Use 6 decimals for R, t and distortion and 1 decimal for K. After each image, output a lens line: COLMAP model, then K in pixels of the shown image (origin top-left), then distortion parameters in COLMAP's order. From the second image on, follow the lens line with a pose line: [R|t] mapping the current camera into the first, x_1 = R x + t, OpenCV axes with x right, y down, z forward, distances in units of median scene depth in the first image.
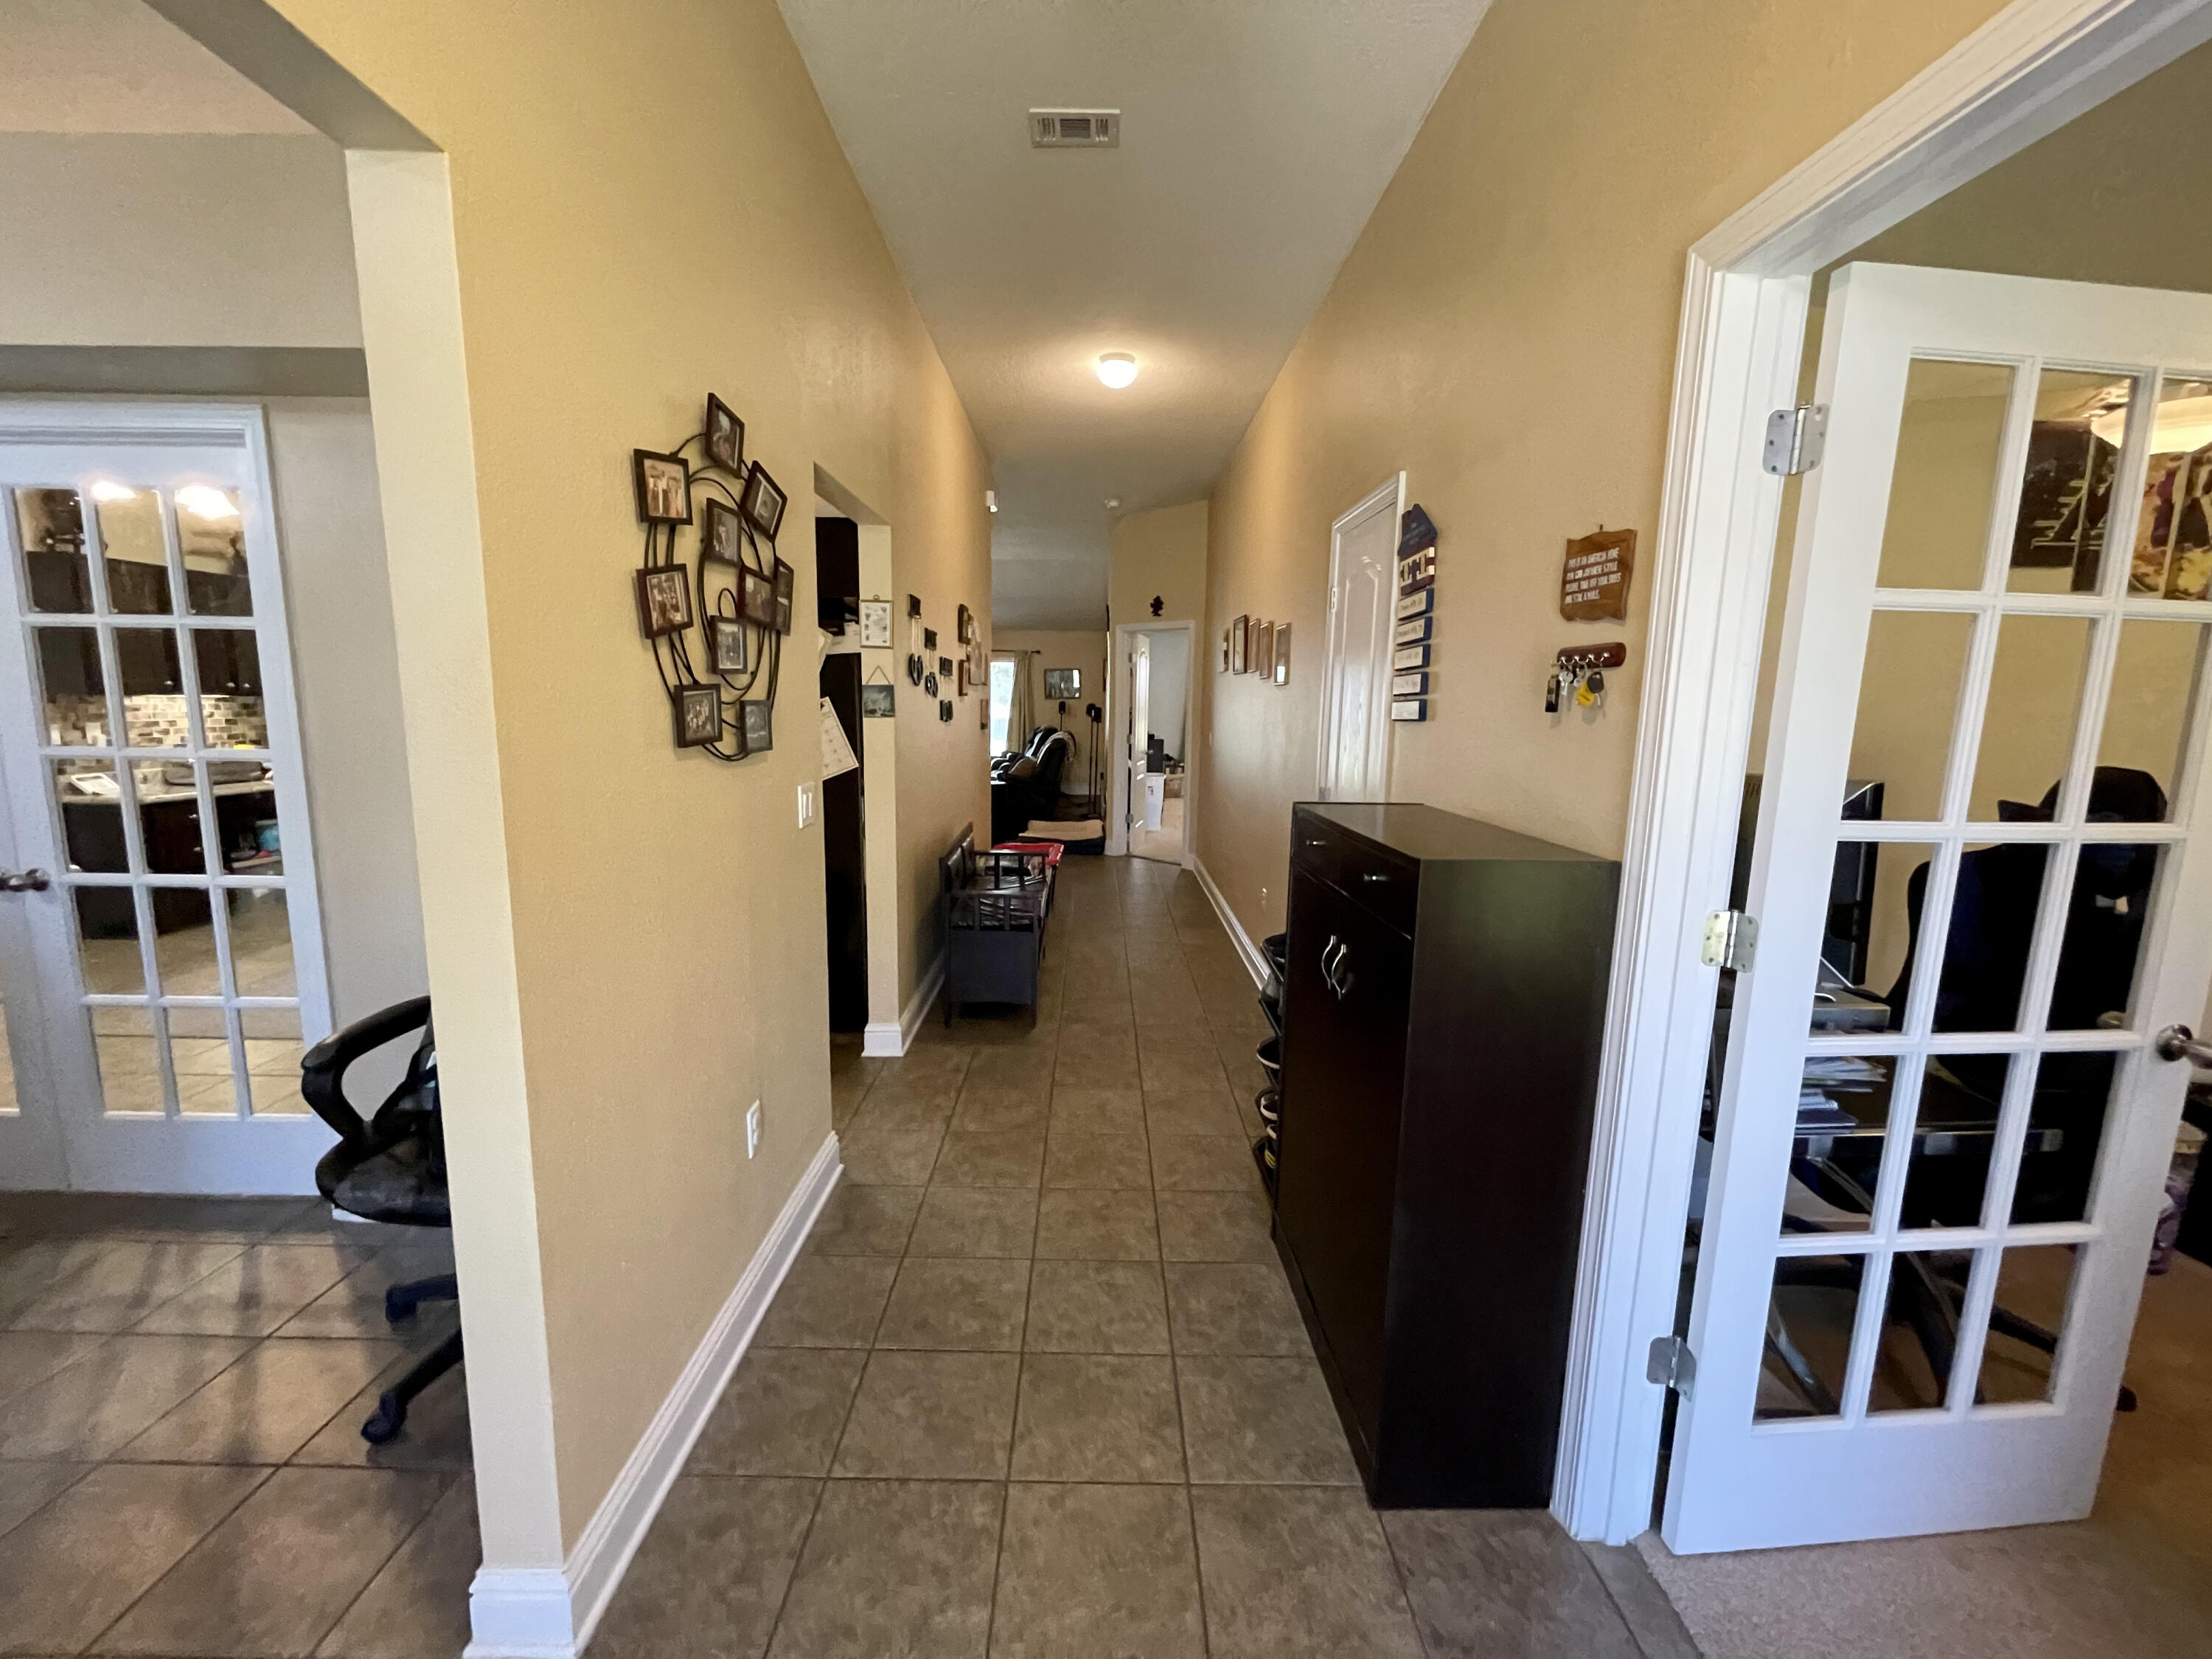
lens RADIAL K [[893.3, 0, 1093.5], [0, 893.3, 827.5], [0, 0, 1]] dist [-0.002702, -0.000378]
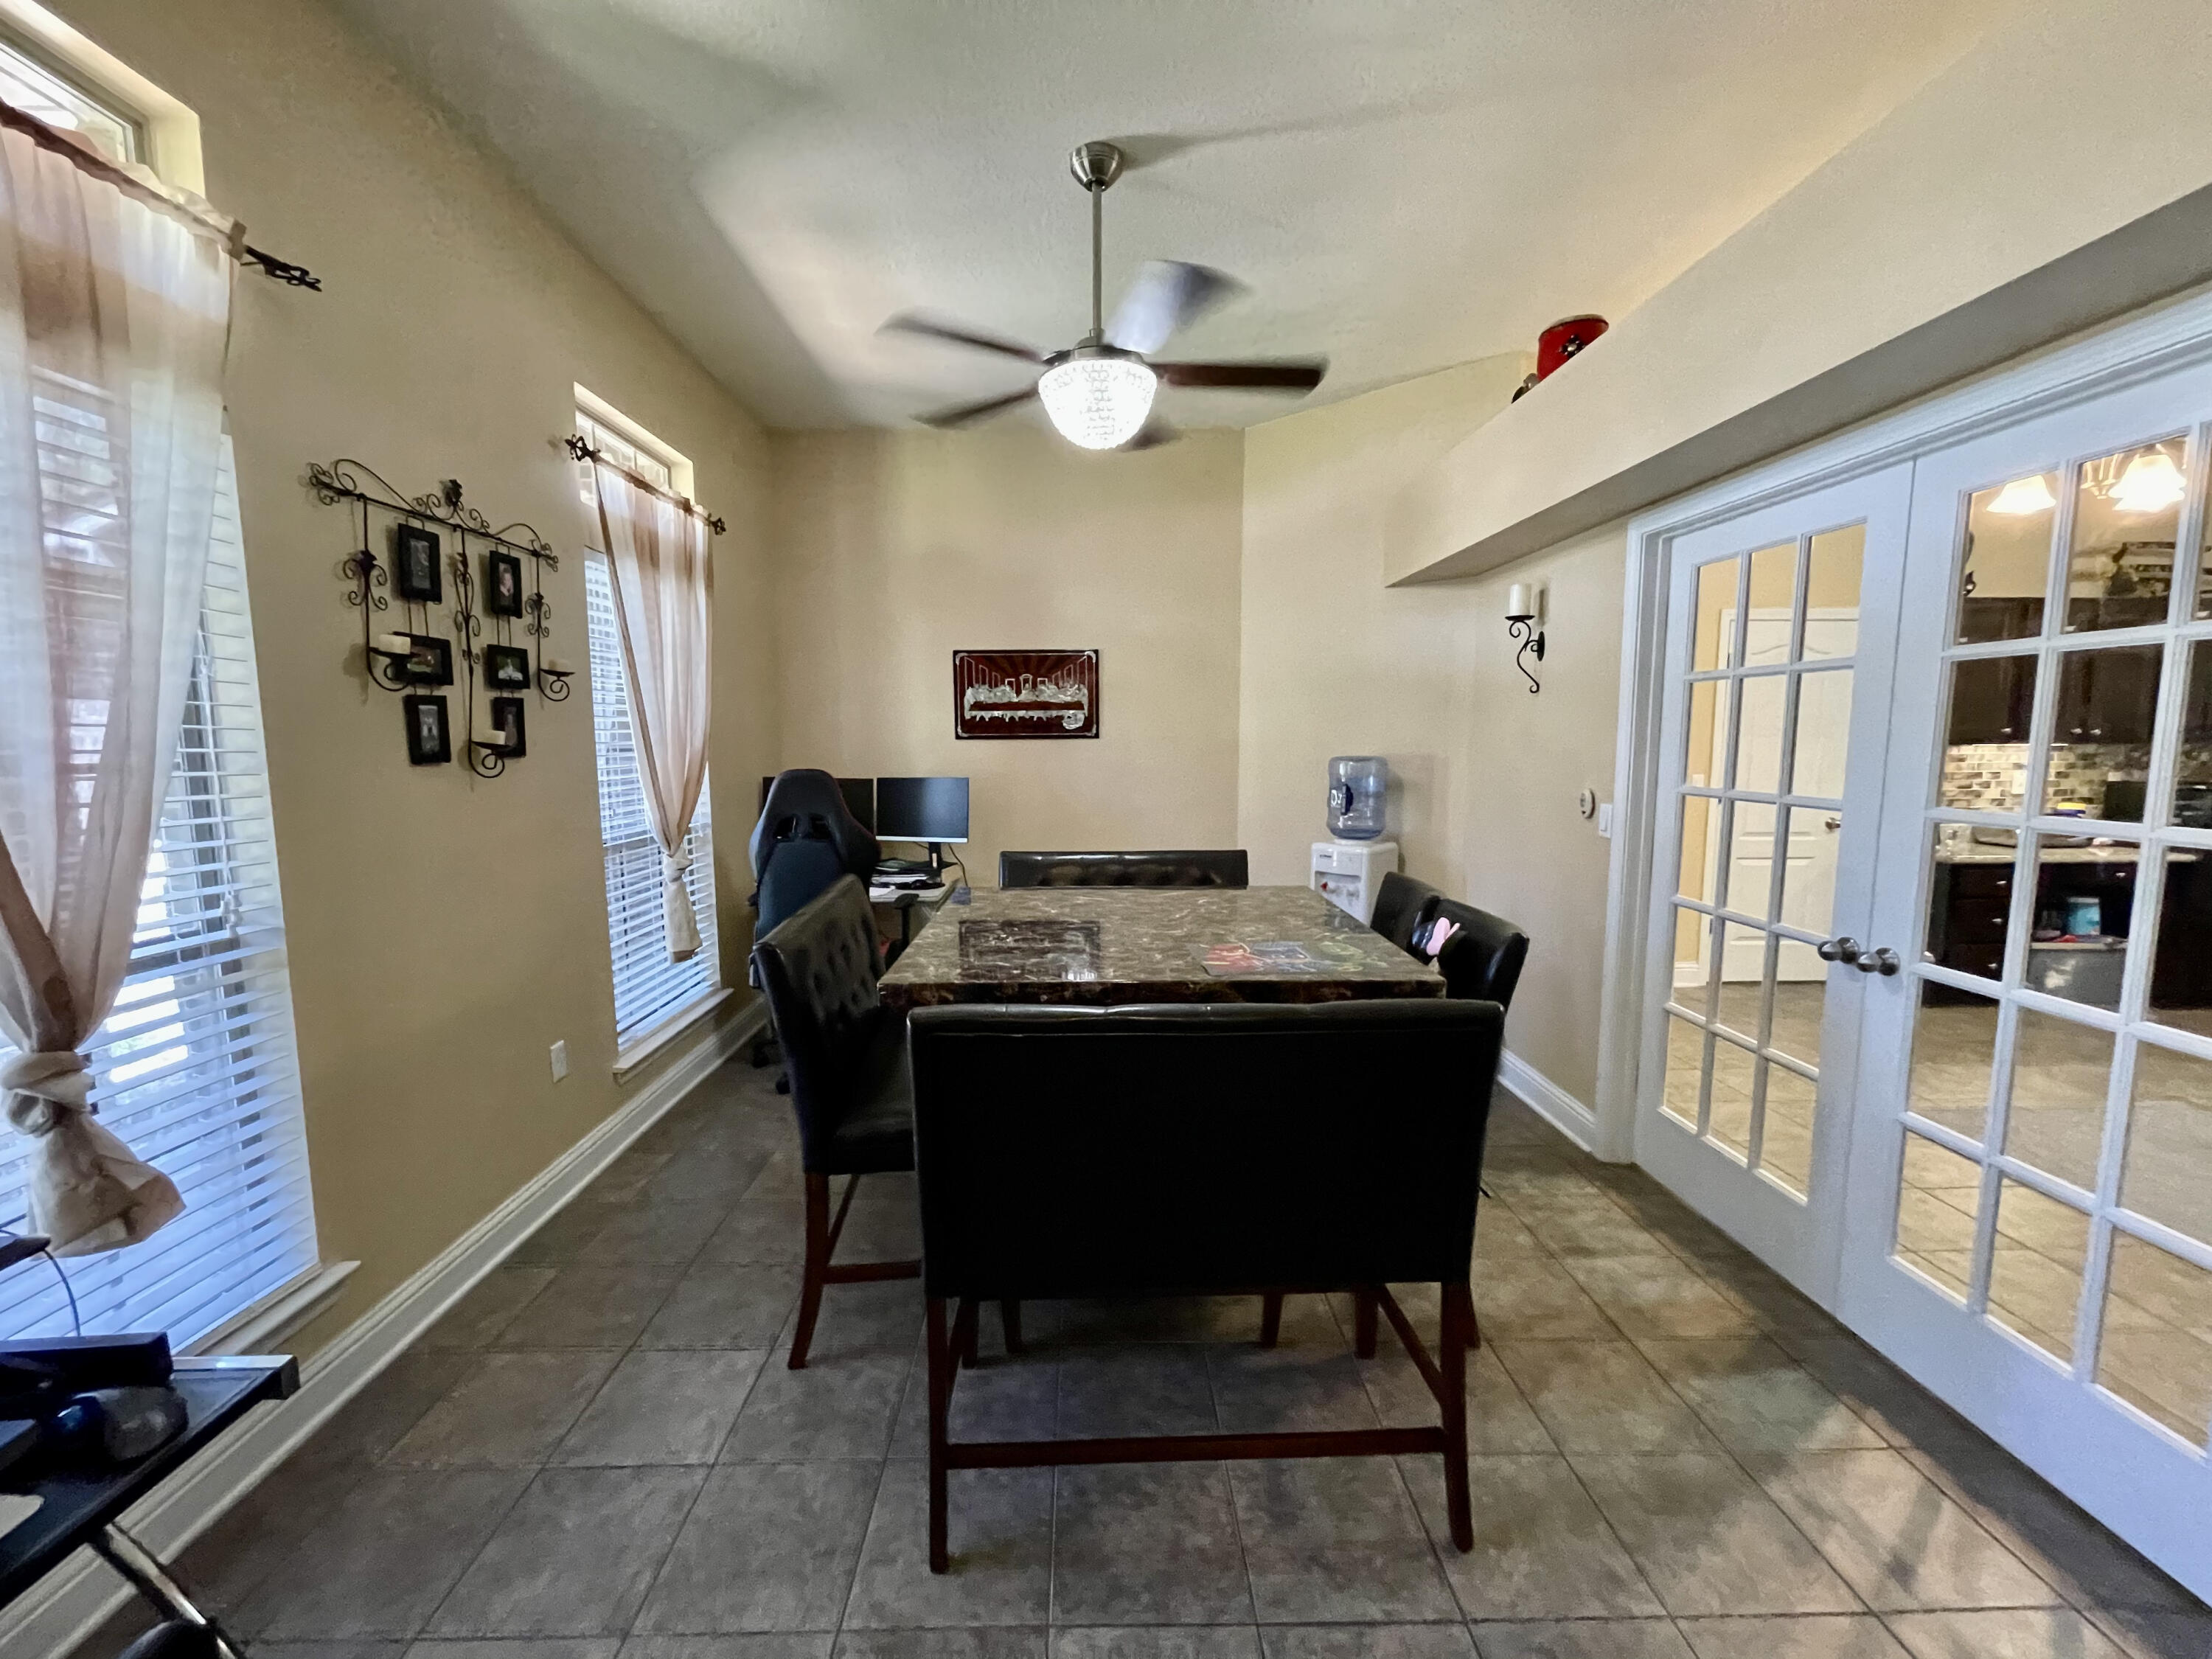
lens RADIAL K [[893.3, 0, 1097.9], [0, 893.3, 835.0], [0, 0, 1]] dist [-0.002702, -0.000378]
pose [[0.015784, 0.094894, -0.995362, -0.354796], [-0.139600, 0.985945, 0.091782, -0.032207], [0.990082, 0.137504, 0.028809, 0.208405]]
